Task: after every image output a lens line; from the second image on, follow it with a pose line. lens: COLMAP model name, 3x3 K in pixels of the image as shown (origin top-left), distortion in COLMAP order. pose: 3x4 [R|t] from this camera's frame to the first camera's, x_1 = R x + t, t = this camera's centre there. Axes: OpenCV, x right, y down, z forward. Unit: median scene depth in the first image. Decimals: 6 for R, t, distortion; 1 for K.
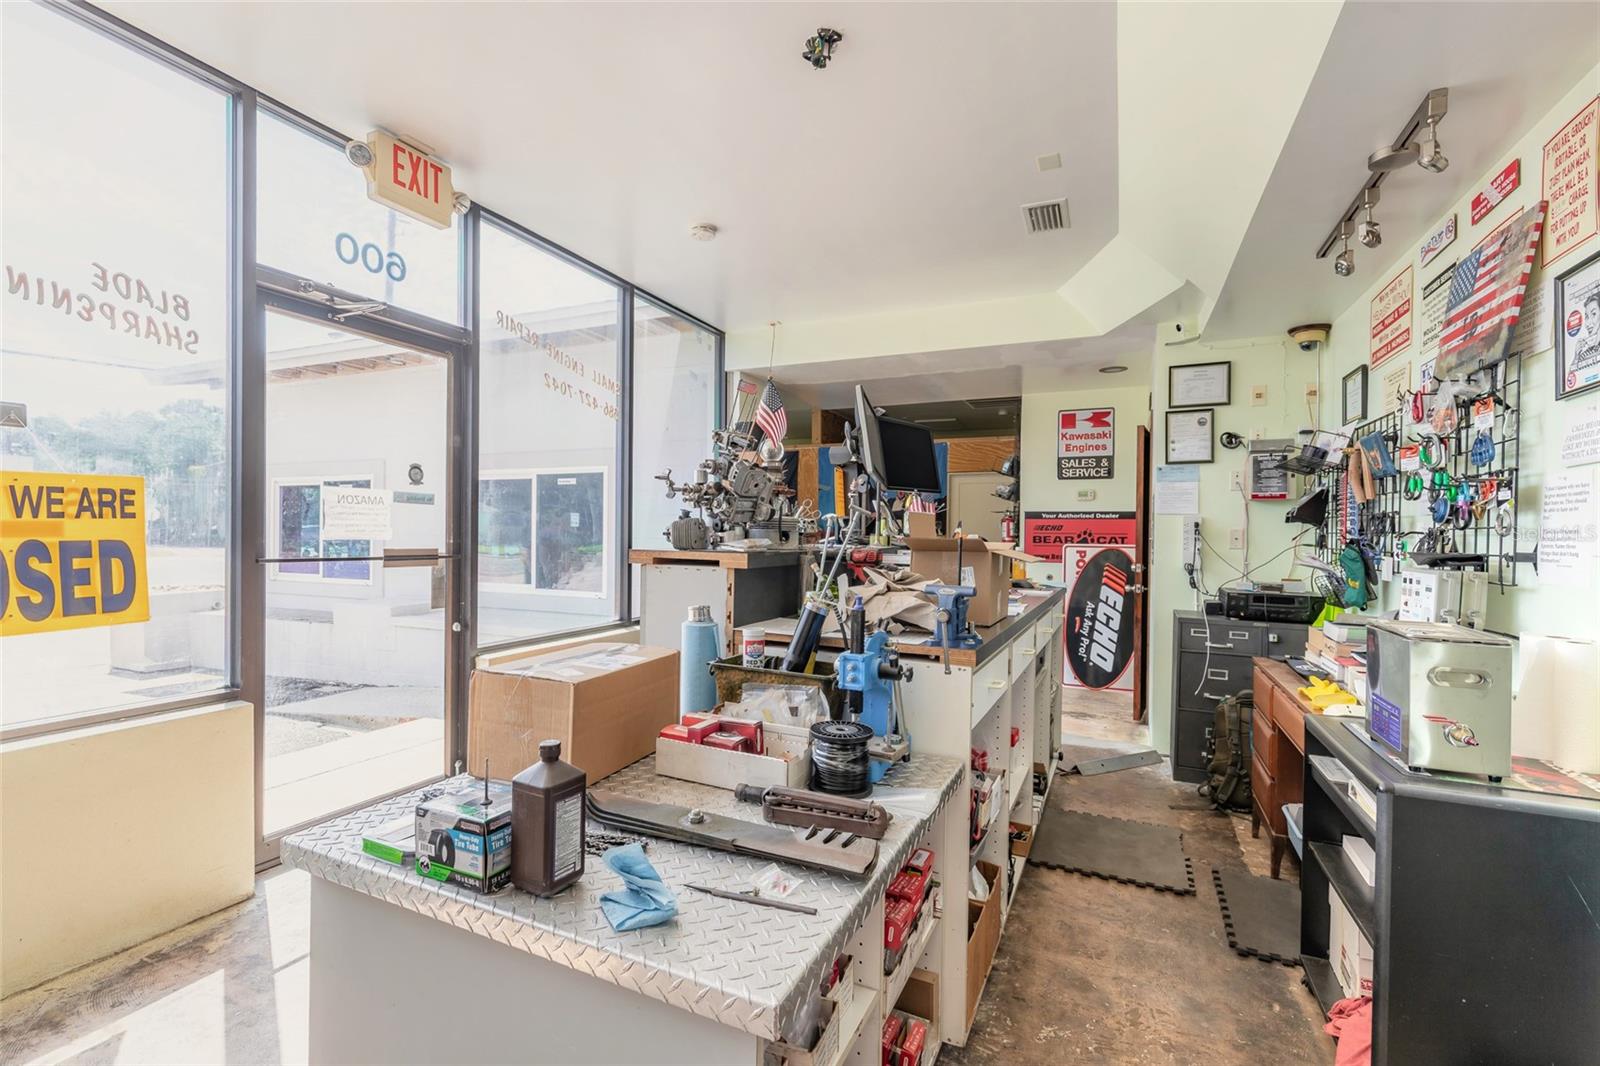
lens RADIAL K [[722.2, 0, 788.0], [0, 722.2, 534.9], [0, 0, 1]] dist [-0.000934, -0.000757]
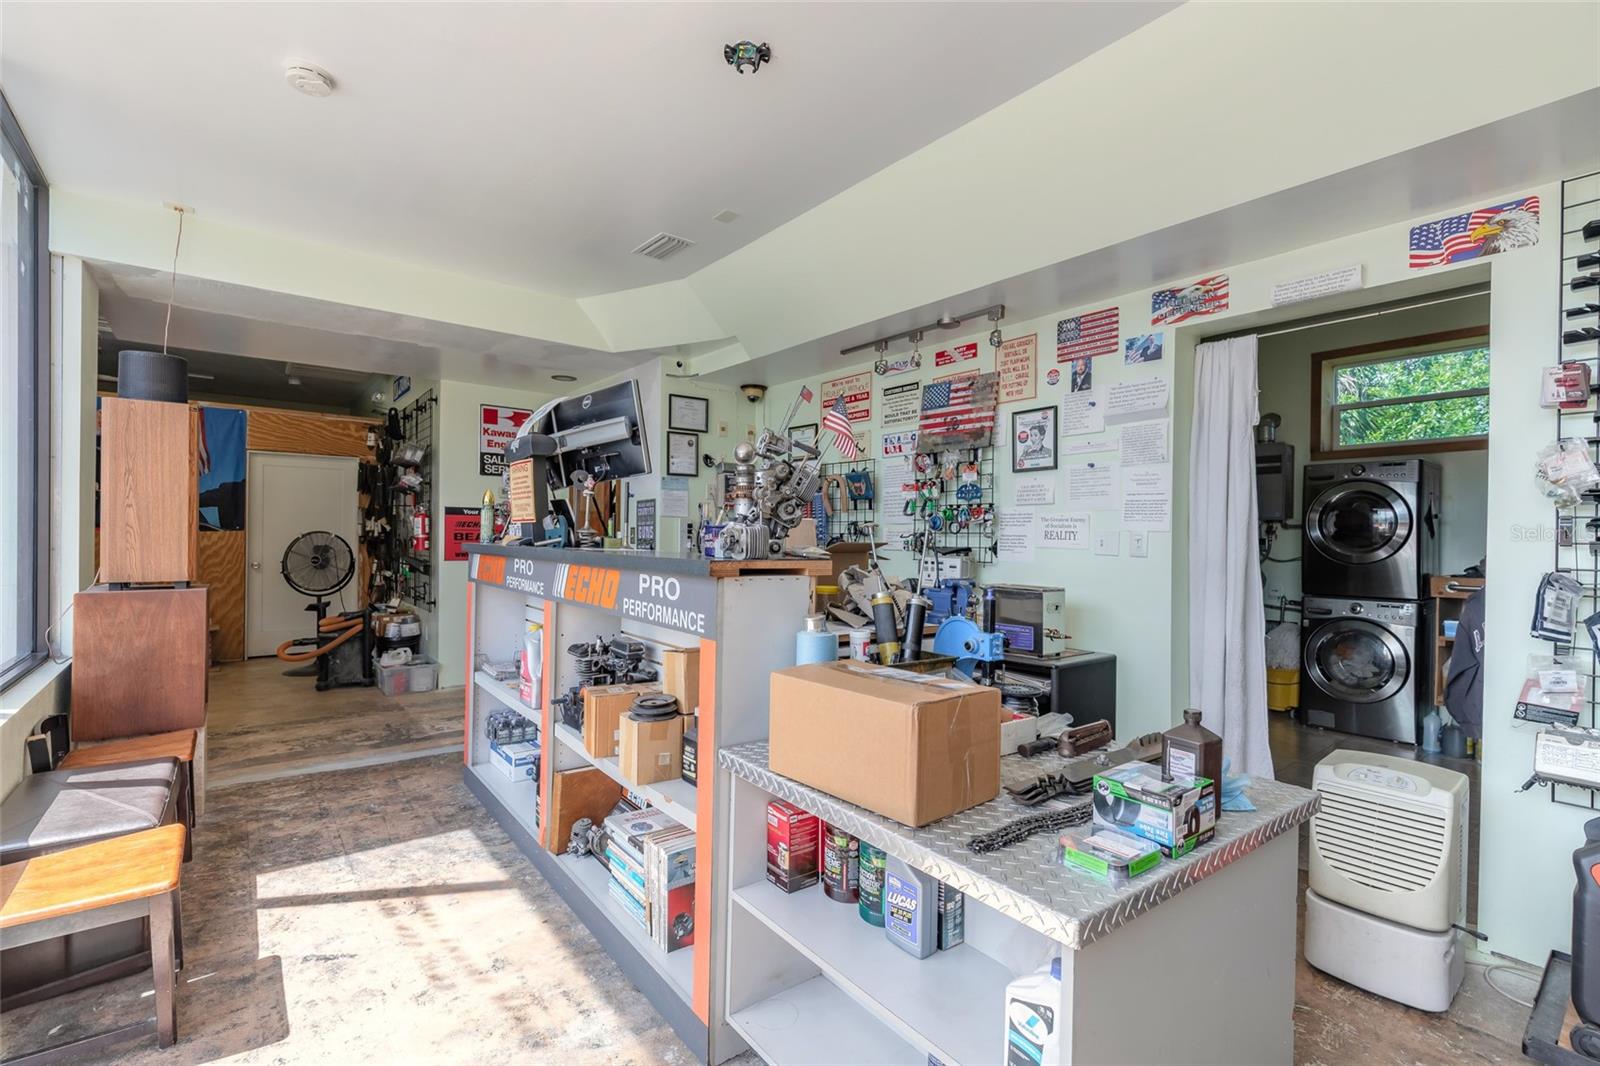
lens RADIAL K [[722.2, 0, 803.2], [0, 722.2, 532.9], [0, 0, 1]] dist [-0.000934, -0.000757]
pose [[0.442295, 0.000342, 0.896869, -0.464606], [-0.006428, 0.999975, 0.002788, -0.006402], [-0.896846, -0.006998, 0.442287, 0.273252]]
